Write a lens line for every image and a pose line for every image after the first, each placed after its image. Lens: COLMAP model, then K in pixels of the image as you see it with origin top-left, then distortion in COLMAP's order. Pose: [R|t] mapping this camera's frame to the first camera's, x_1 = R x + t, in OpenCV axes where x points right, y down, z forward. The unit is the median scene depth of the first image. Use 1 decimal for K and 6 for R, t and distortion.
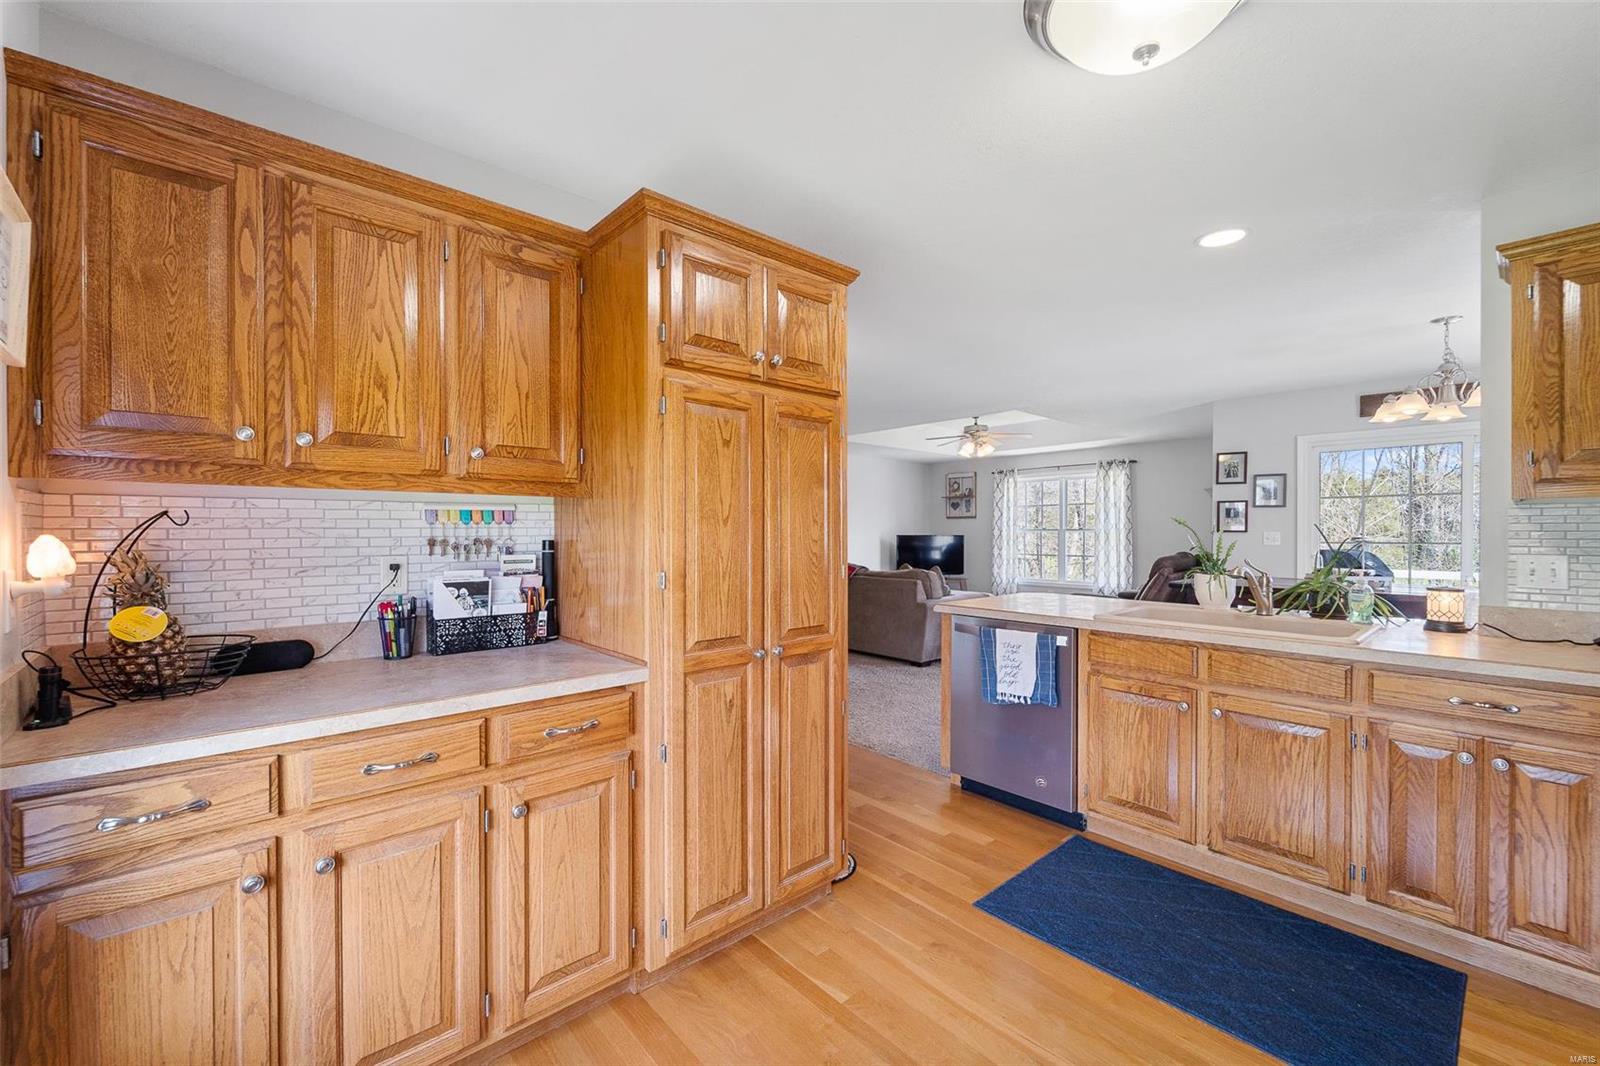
lens RADIAL K [[652.9, 0, 792.0], [0, 652.9, 532.1], [0, 0, 1]] dist [-0.002507, -0.000333]
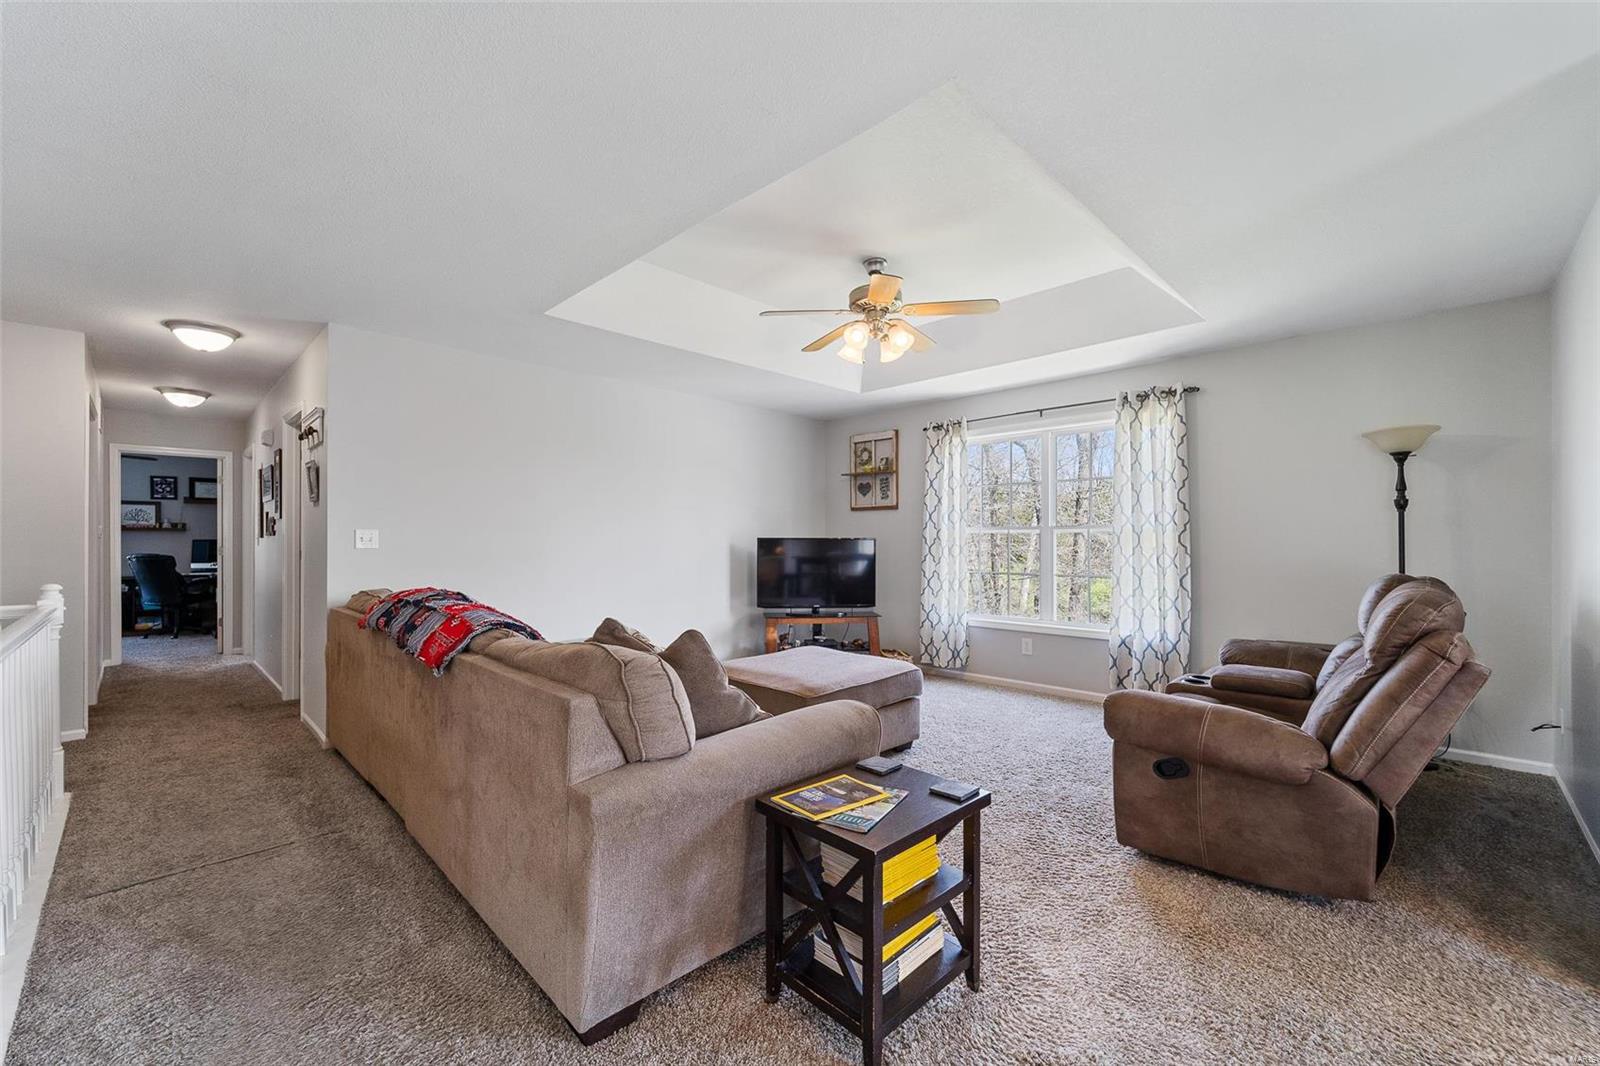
lens RADIAL K [[652.9, 0, 797.1], [0, 652.9, 540.9], [0, 0, 1]] dist [-0.002507, -0.000333]
pose [[0.997279, 0.001405, 0.073709, 0.156205], [-0.001320, 0.999998, -0.001206, 0.008102], [-0.073710, 0.001106, 0.997279, 0.444841]]
